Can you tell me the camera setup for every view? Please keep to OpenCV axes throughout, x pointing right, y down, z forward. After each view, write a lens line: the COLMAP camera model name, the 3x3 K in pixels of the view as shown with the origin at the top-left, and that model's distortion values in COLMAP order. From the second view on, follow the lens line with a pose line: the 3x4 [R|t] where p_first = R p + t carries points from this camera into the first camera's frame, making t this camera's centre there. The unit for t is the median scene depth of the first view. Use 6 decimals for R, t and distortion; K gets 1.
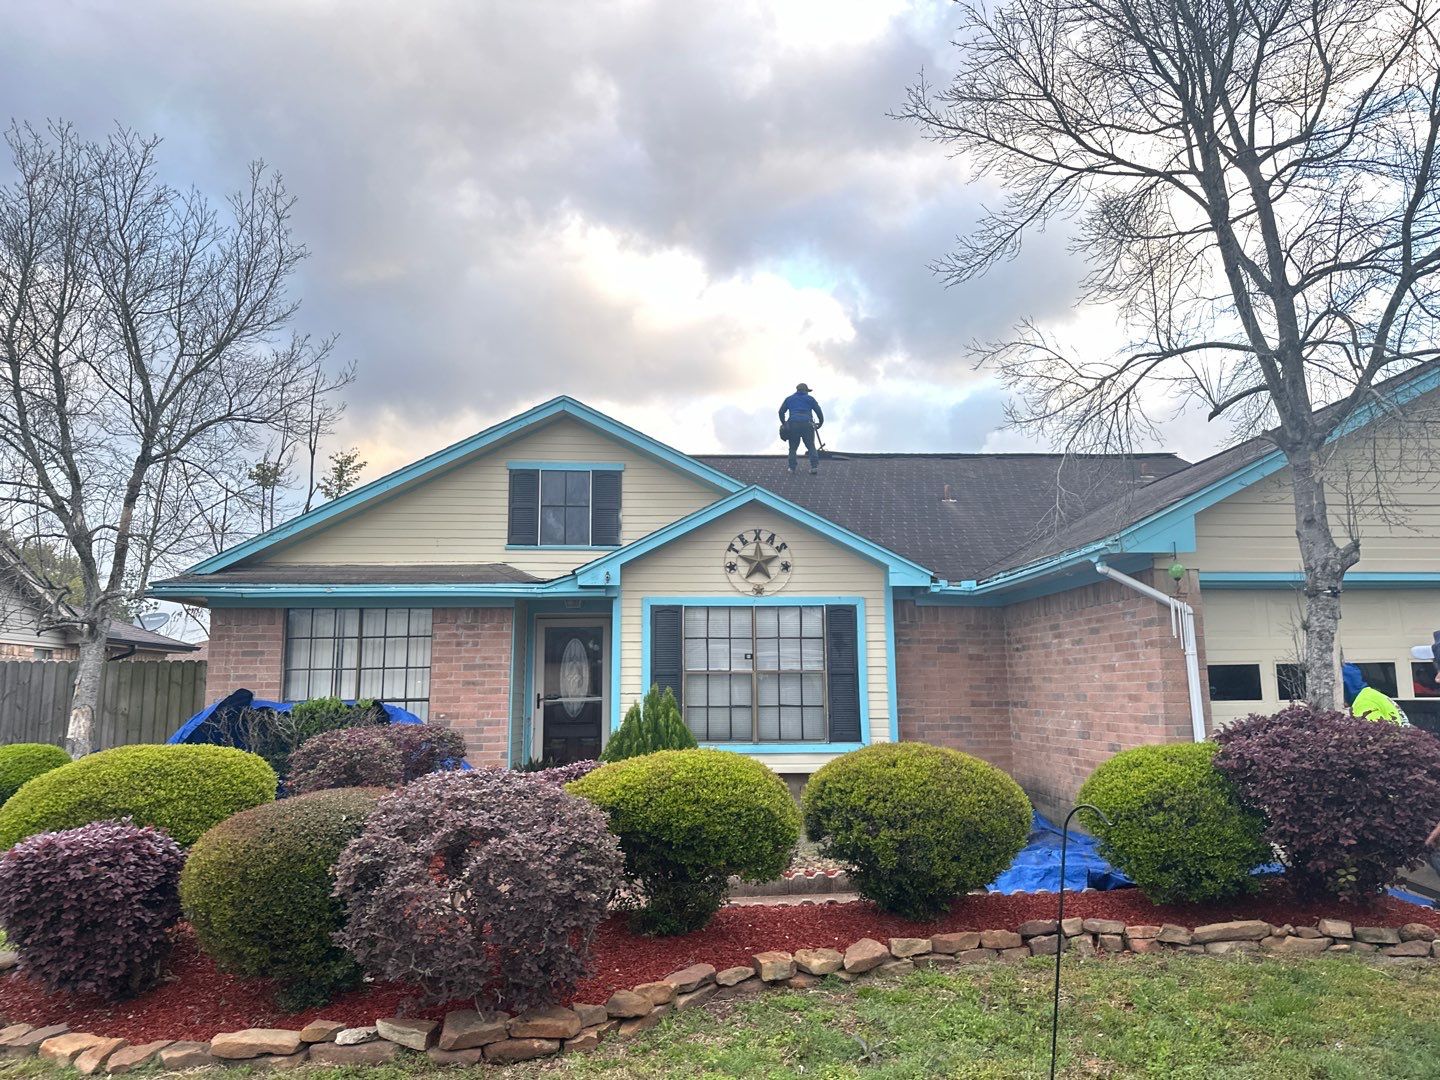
lens RADIAL K [[1063.3, 0, 739.6], [0, 1063.3, 523.0], [0, 0, 1]] dist [0.112223, -0.152059]
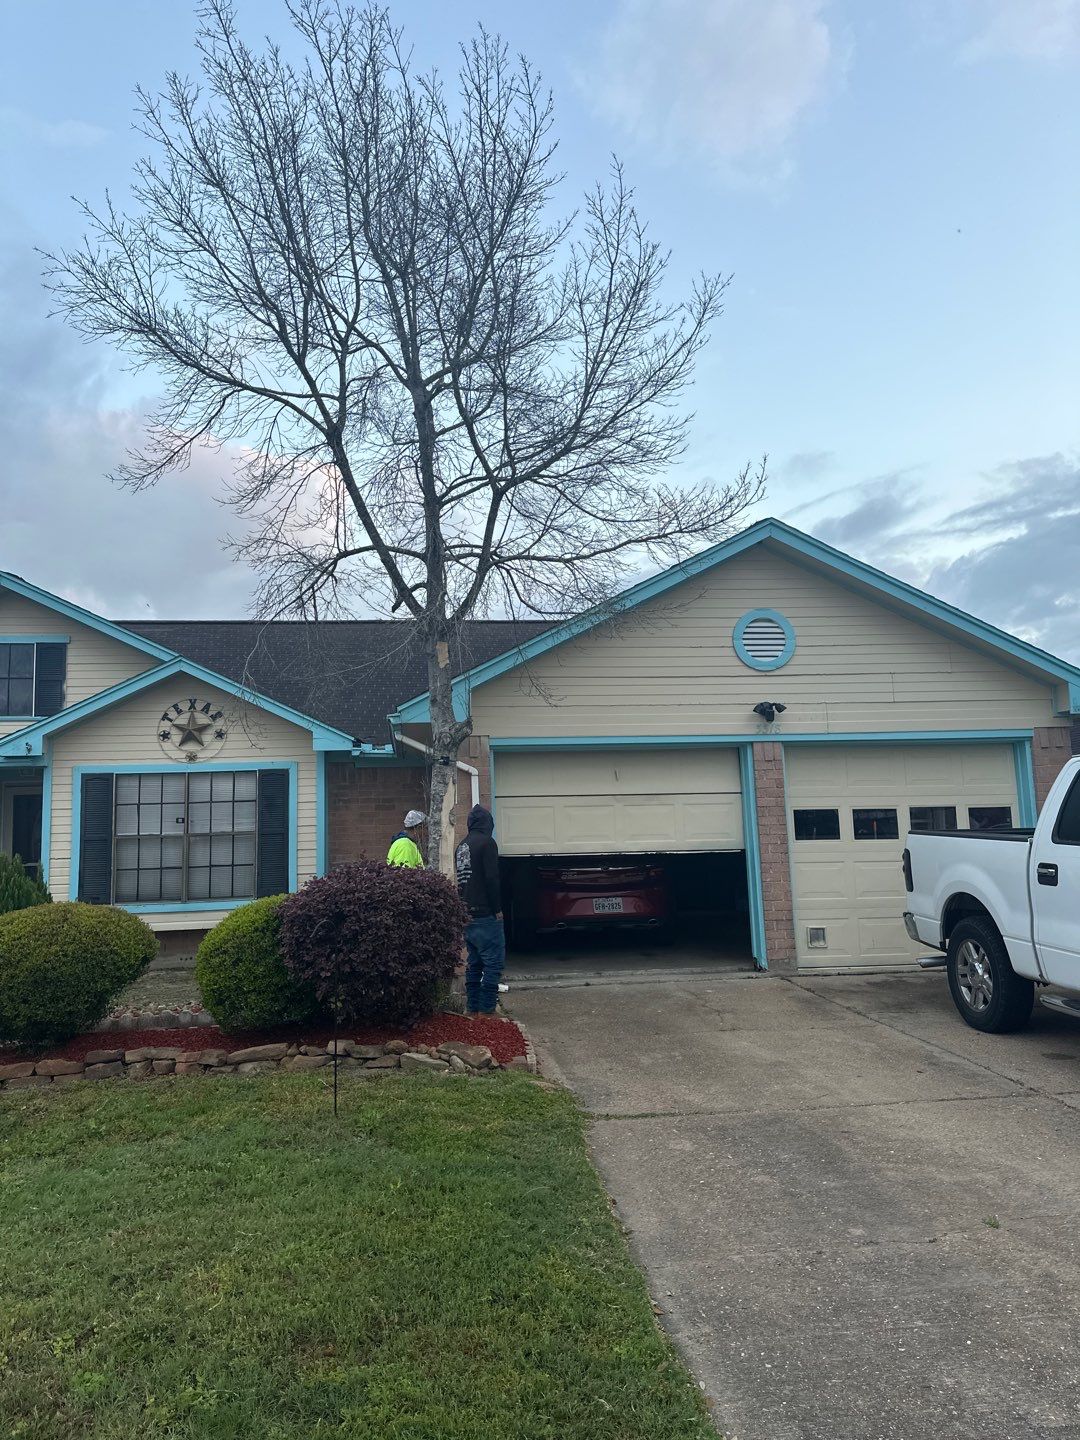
lens RADIAL K [[1063.3, 0, 590.3], [0, 1063.3, 717.3], [0, 0, 1]] dist [0.112223, -0.152059]
pose [[0.997305, -0.015482, 0.071709, 0.335822], [0.012464, 0.999025, 0.042344, -0.016167], [-0.072295, -0.041336, 0.996526, -0.085209]]
